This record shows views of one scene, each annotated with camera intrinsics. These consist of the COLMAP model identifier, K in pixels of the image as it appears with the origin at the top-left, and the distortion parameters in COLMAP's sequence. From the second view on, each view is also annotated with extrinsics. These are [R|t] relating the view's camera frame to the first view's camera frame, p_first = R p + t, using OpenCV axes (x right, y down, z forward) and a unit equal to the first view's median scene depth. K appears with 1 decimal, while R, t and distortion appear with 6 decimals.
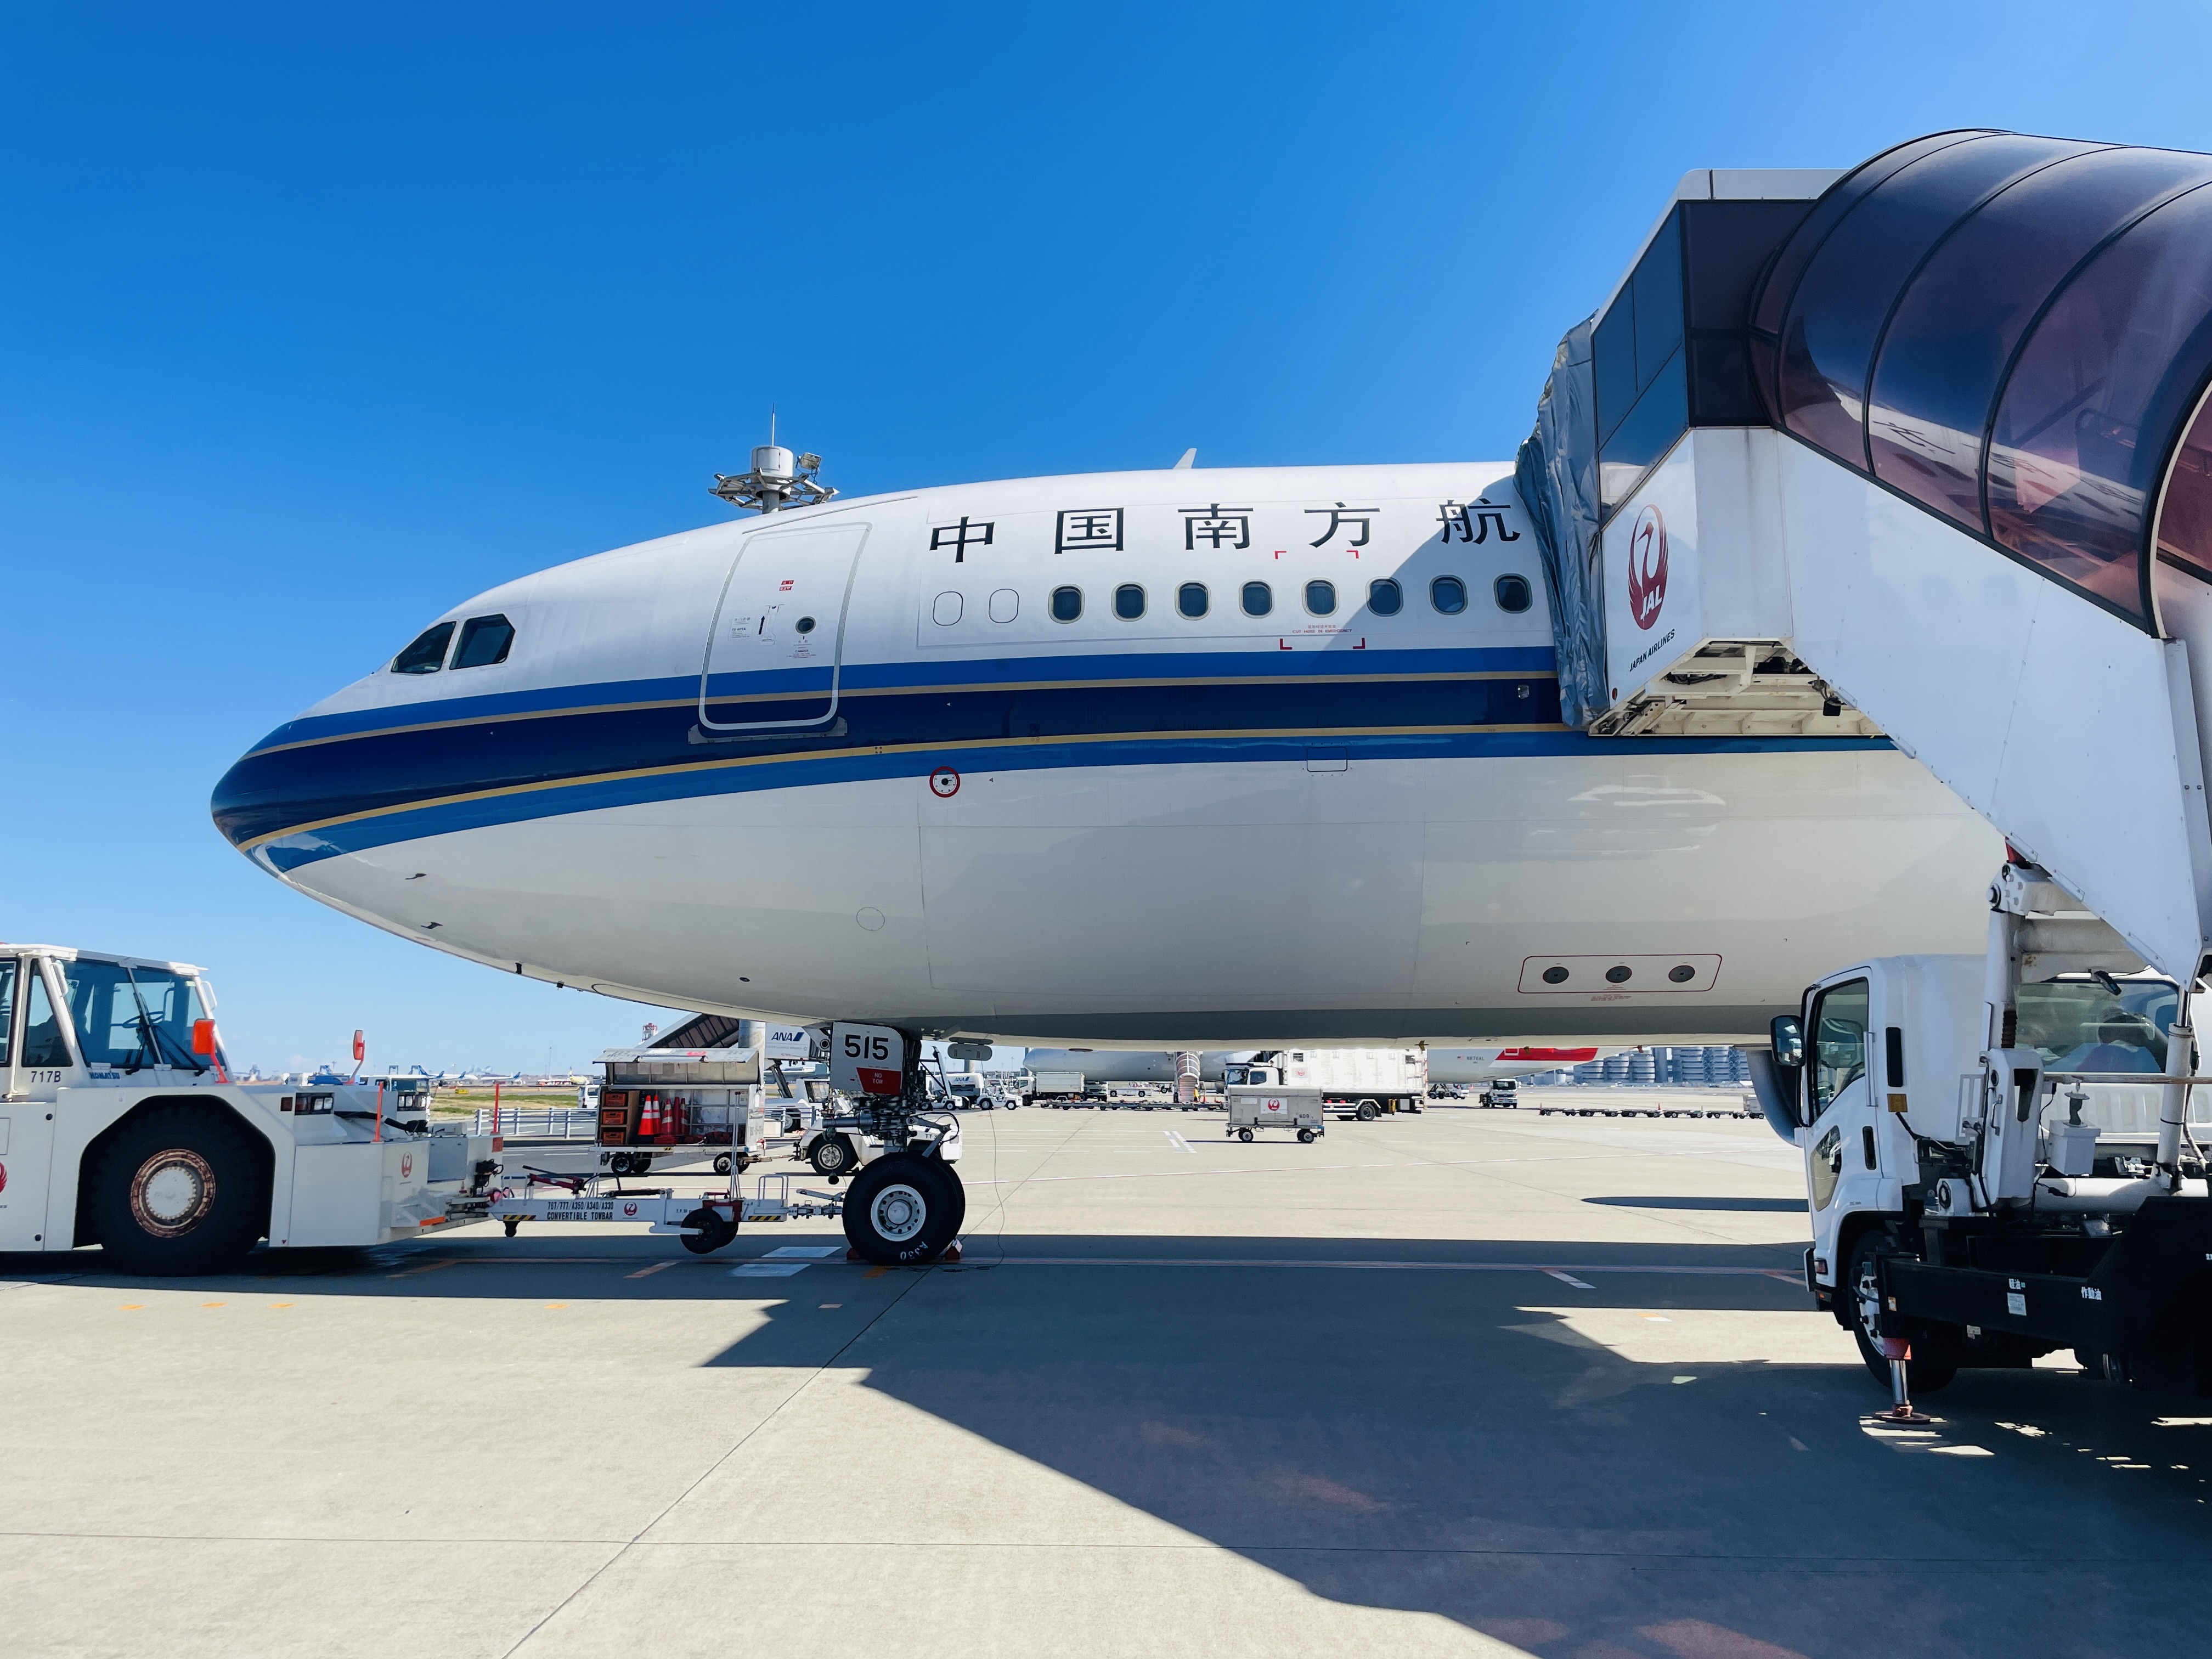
lens RADIAL K [[1687.3, 0, 1106.0], [0, 1687.3, 829.5], [0, 0, 1]] dist [0.106321, -0.151831]
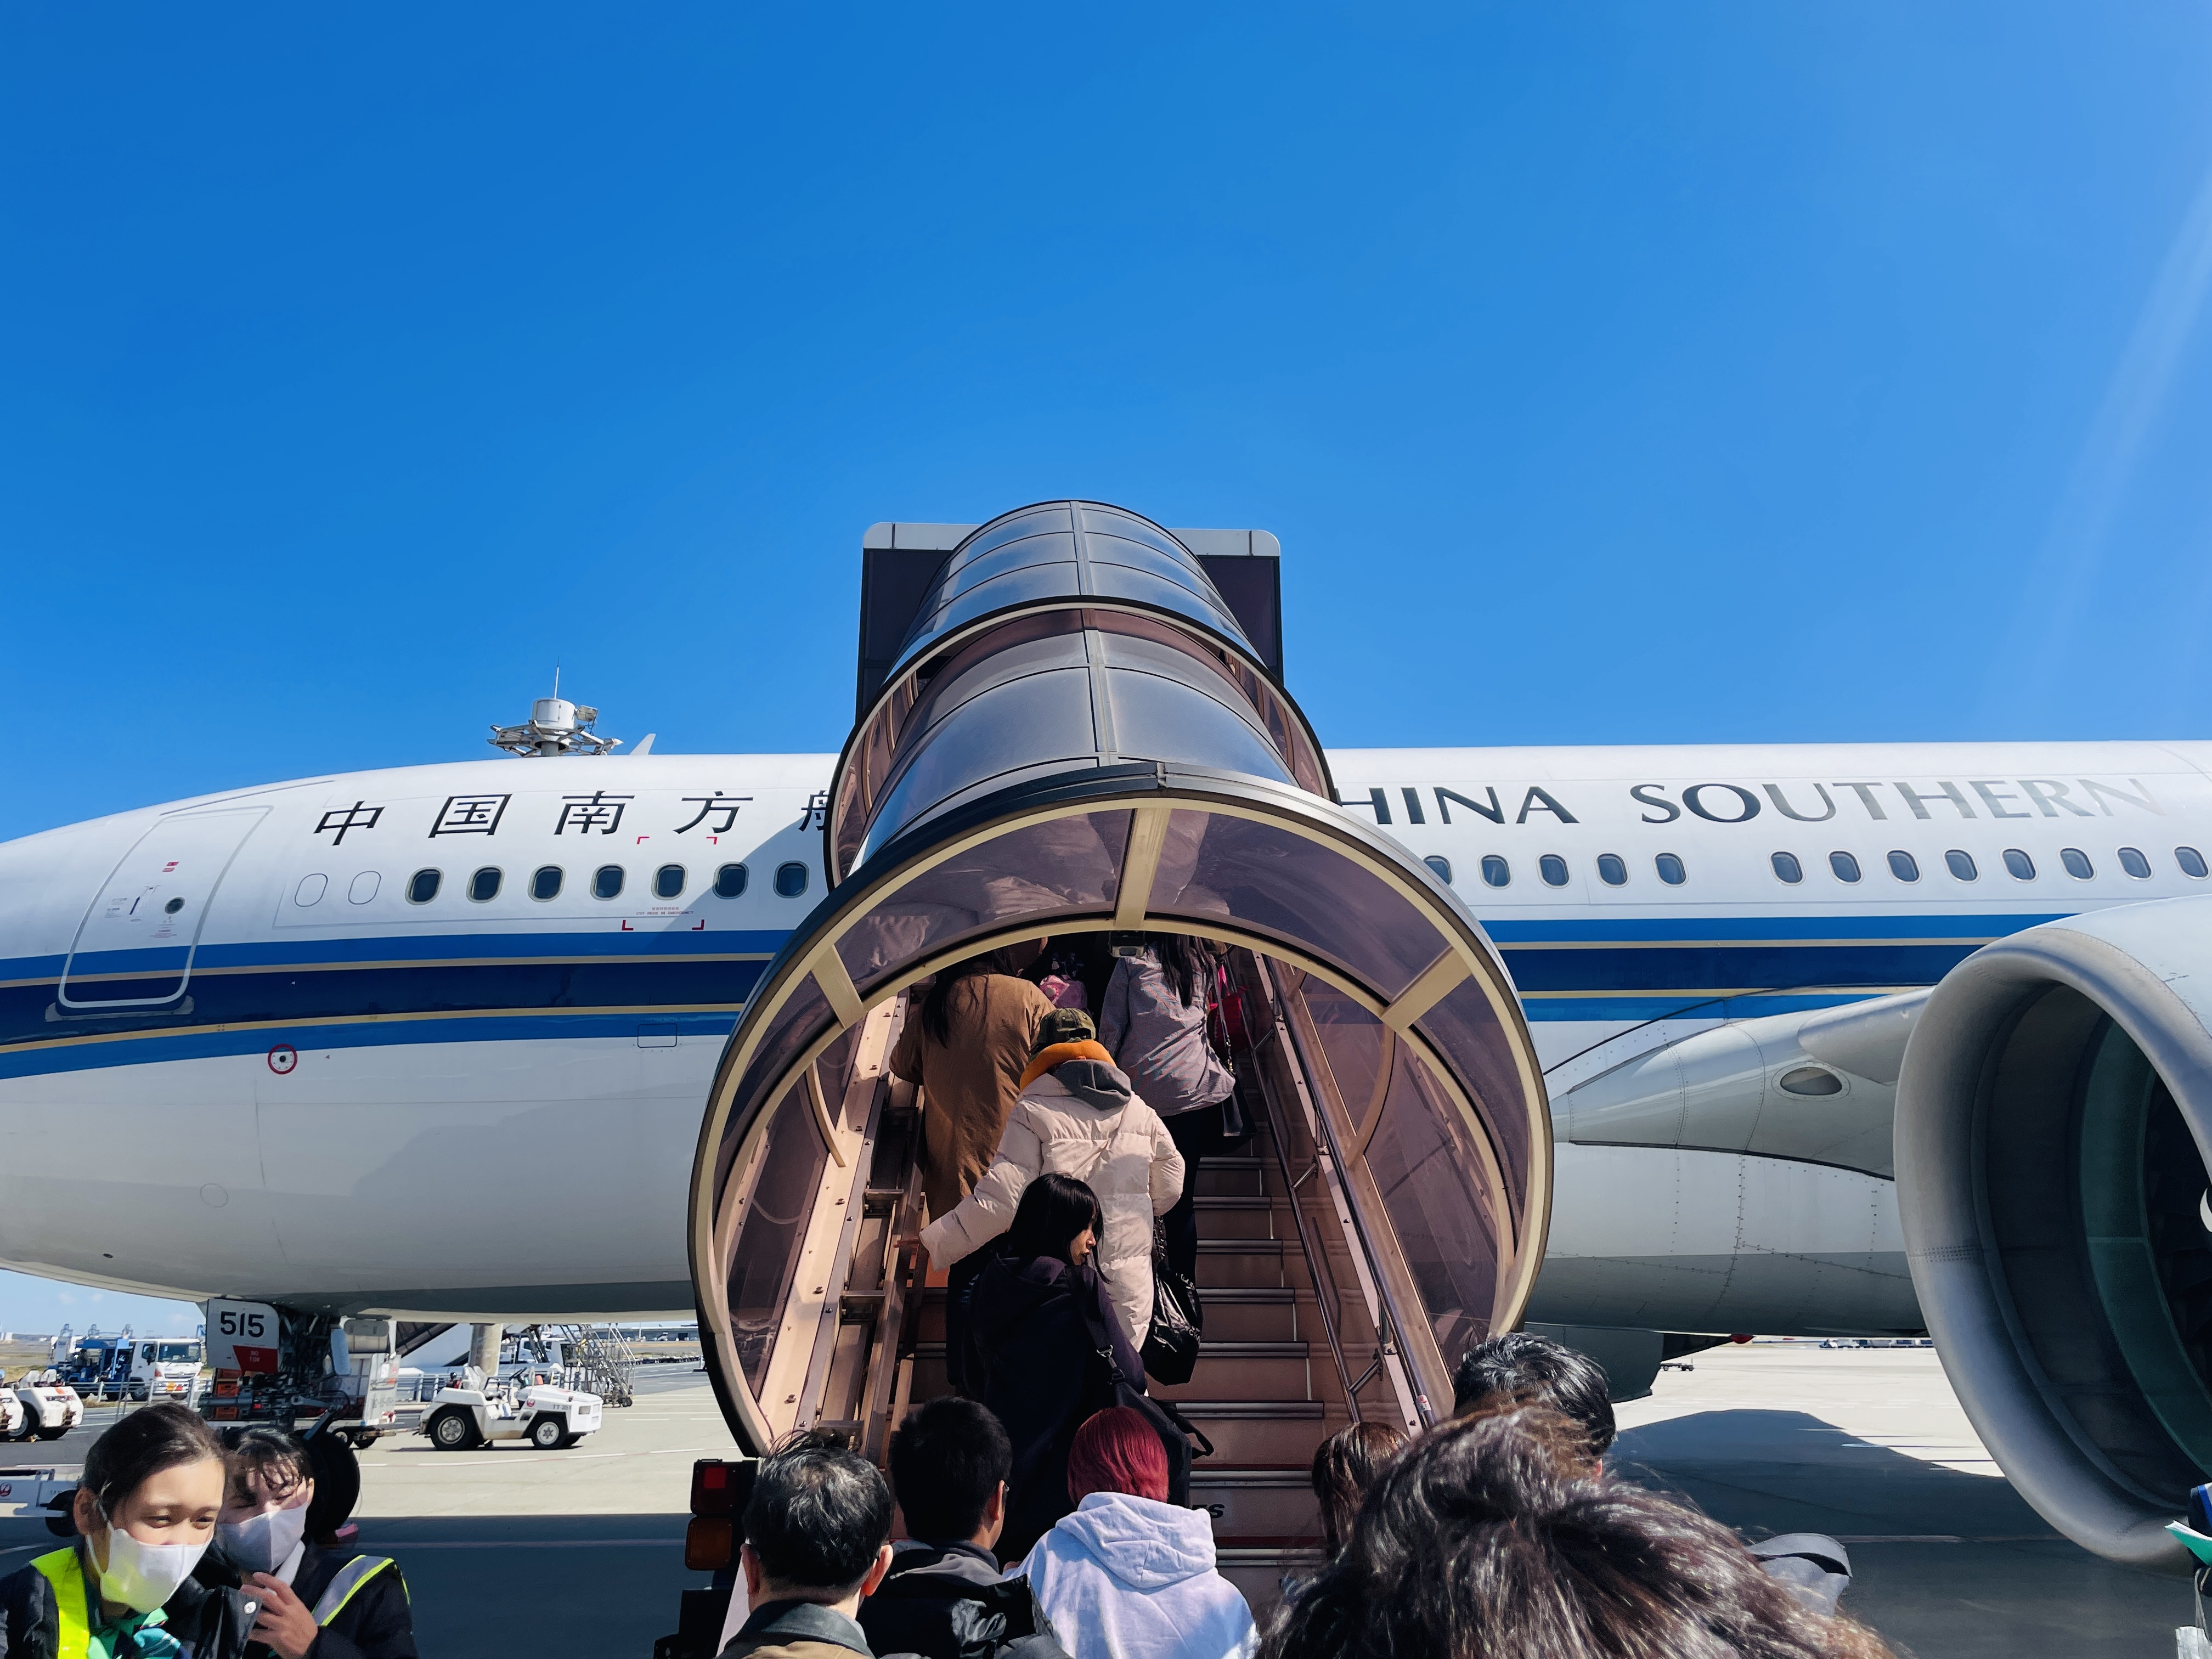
lens RADIAL K [[1687.3, 0, 1106.0], [0, 1687.3, 829.5], [0, 0, 1]] dist [0.106321, -0.151831]
pose [[0.998535, 0.004906, 0.053890, 0.332150], [0.002641, 0.990276, -0.139091, -0.019160], [-0.054049, 0.139029, 0.988812, -0.073423]]
